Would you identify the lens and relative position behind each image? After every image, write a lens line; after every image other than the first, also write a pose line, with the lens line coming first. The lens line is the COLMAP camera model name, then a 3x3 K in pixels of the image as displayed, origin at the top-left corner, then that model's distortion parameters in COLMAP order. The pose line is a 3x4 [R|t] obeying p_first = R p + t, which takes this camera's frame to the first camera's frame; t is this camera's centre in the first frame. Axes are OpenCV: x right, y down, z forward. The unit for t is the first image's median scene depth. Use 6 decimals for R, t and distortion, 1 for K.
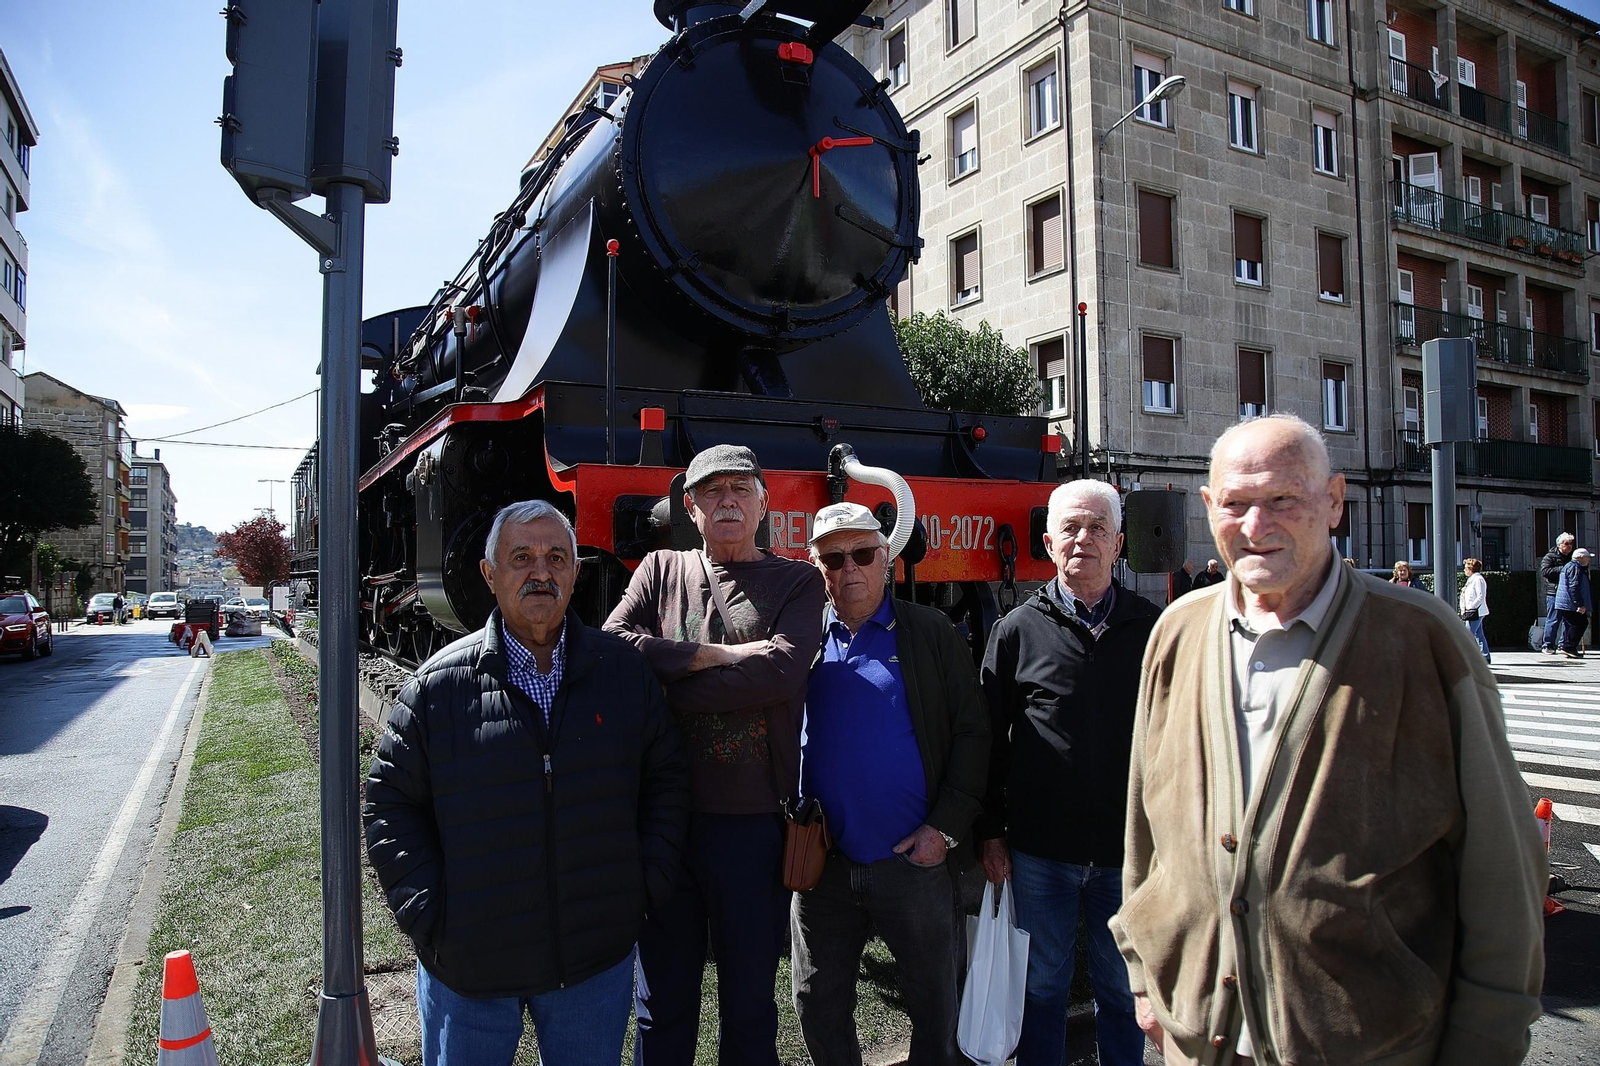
lens RADIAL K [[1135.6, 0, 800.0], [0, 1135.6, 533.0], [0, 0, 1]] dist [-0.130445, 0.083202]
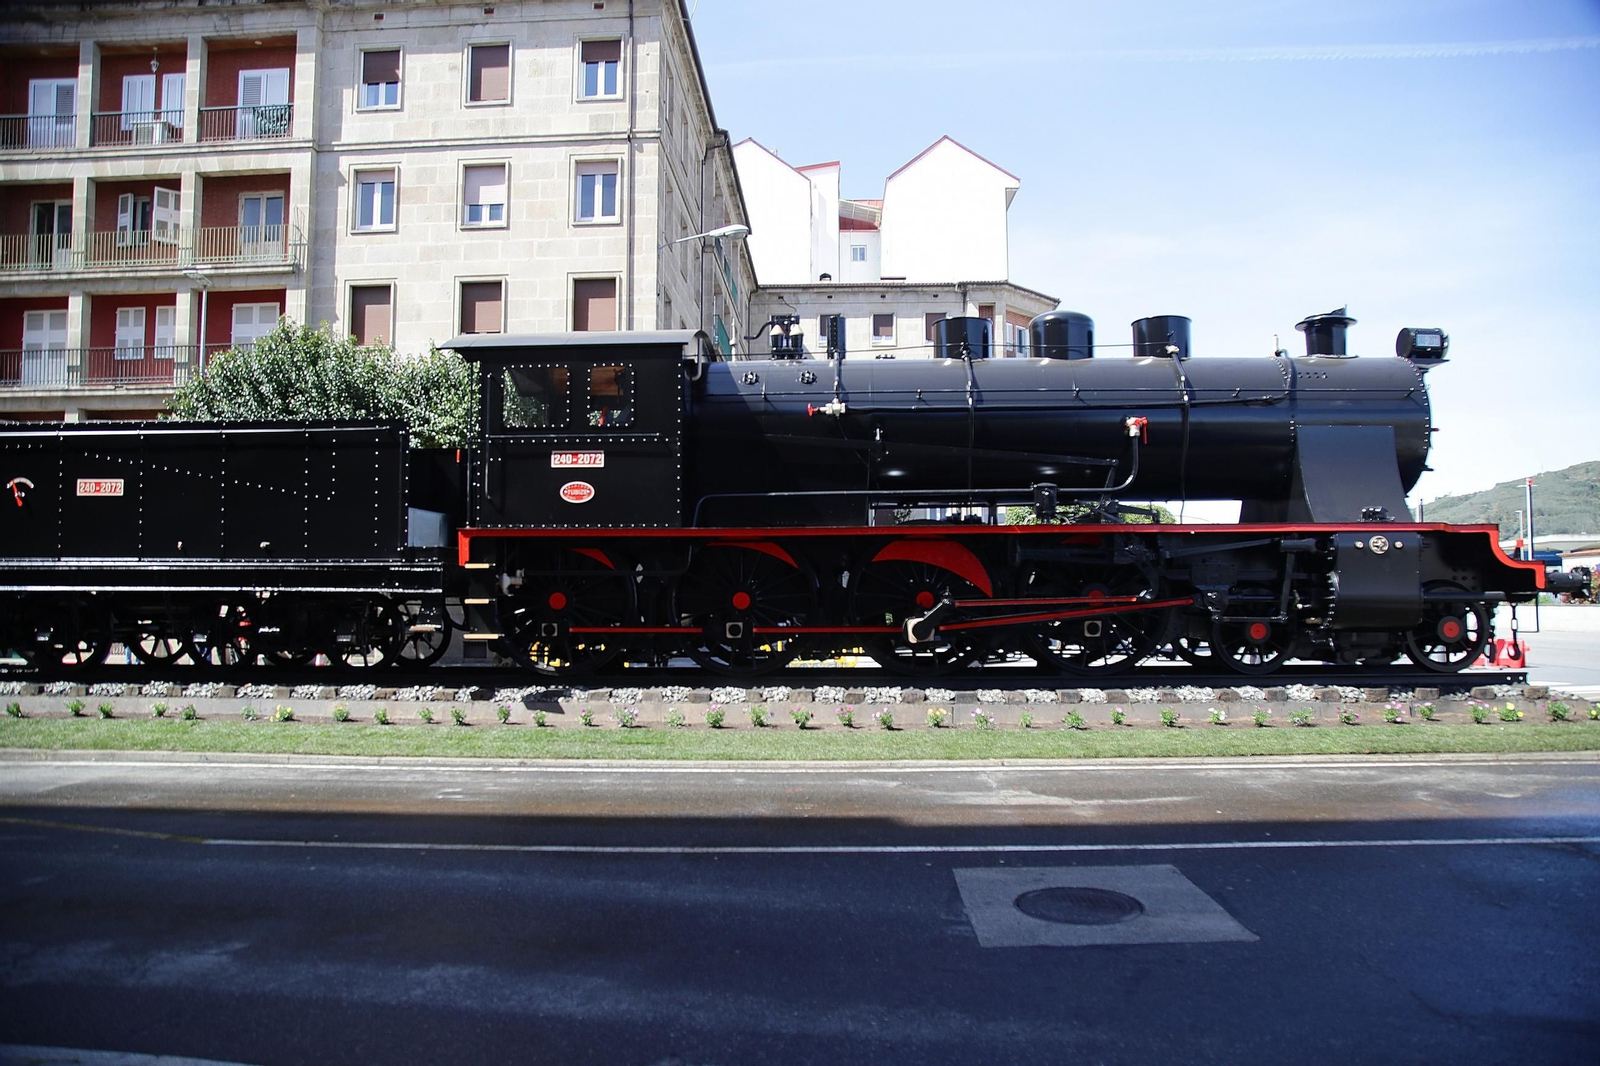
lens RADIAL K [[1118.4, 0, 800.0], [0, 1118.4, 533.0], [0, 0, 1]] dist [-0.112114, 0.079476]
pose [[0.498519, 0.057255, 0.864986, -0.665591], [-0.033189, 0.998346, -0.046955, 0.016102], [-0.866243, -0.005300, 0.499595, 0.228305]]
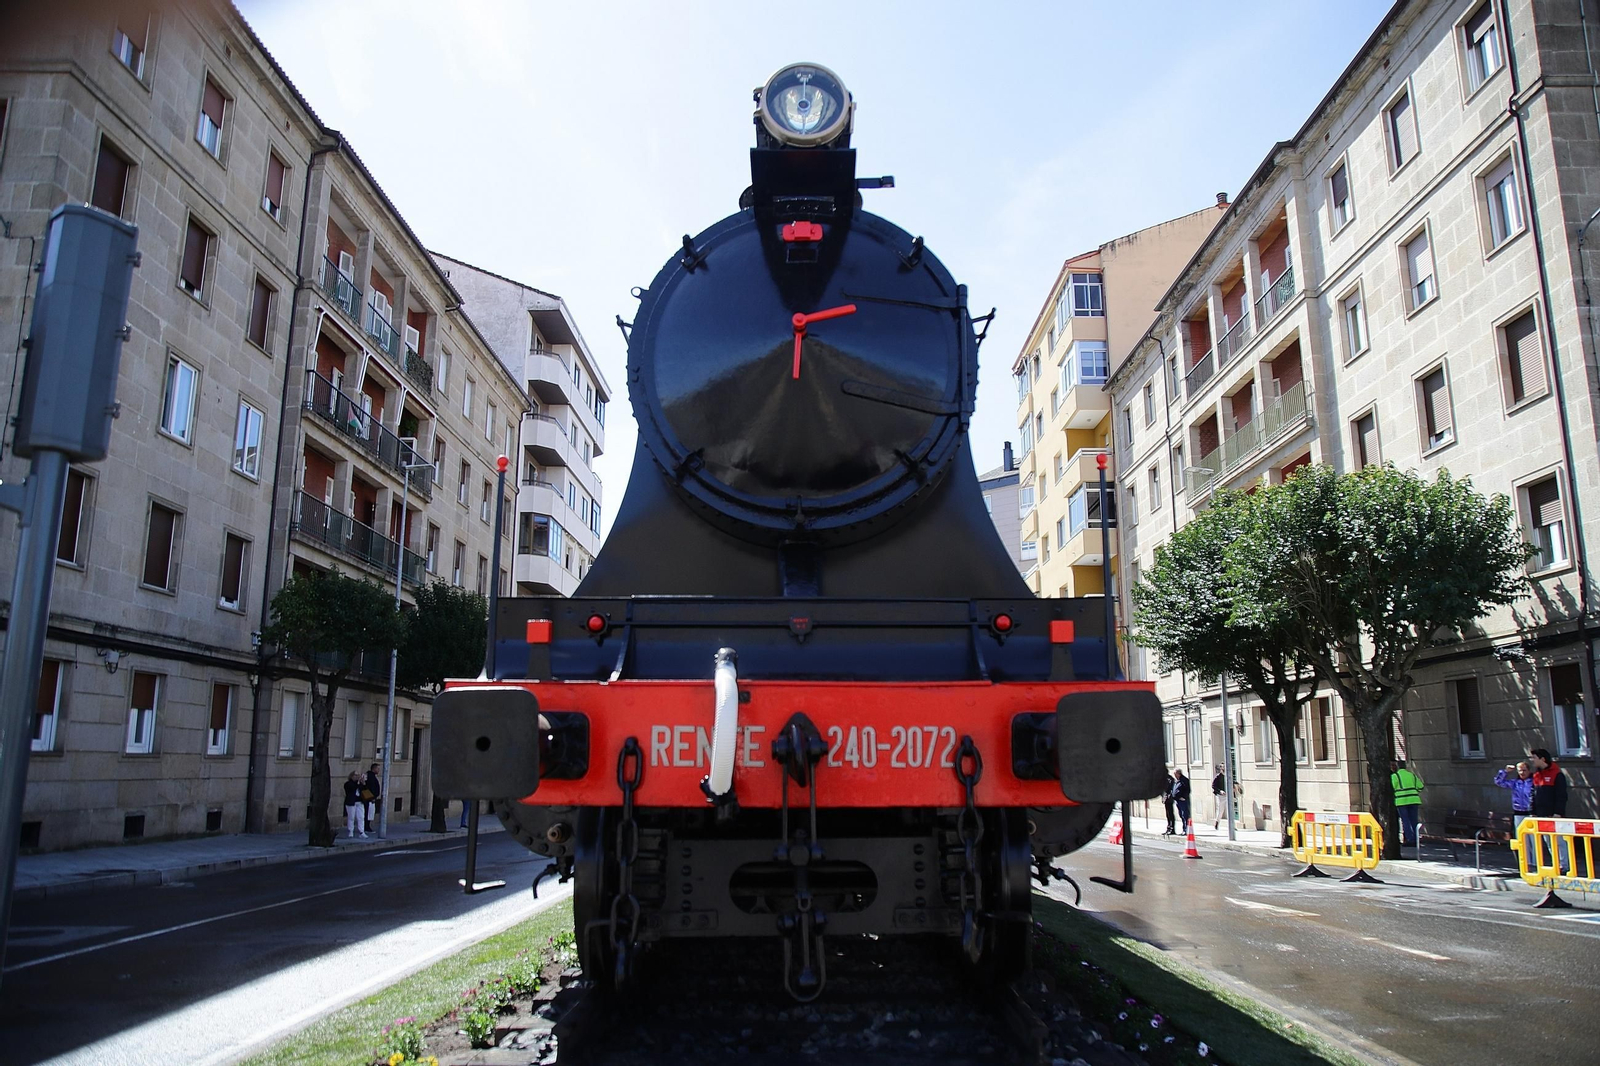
lens RADIAL K [[1118.4, 0, 800.0], [0, 1118.4, 533.0], [0, 0, 1]] dist [-0.112114, 0.079476]
pose [[0.882506, -0.085971, -0.462376, 0.102375], [0.009058, 0.986075, -0.166056, -0.004449], [0.470214, 0.142357, 0.870996, 0.050383]]
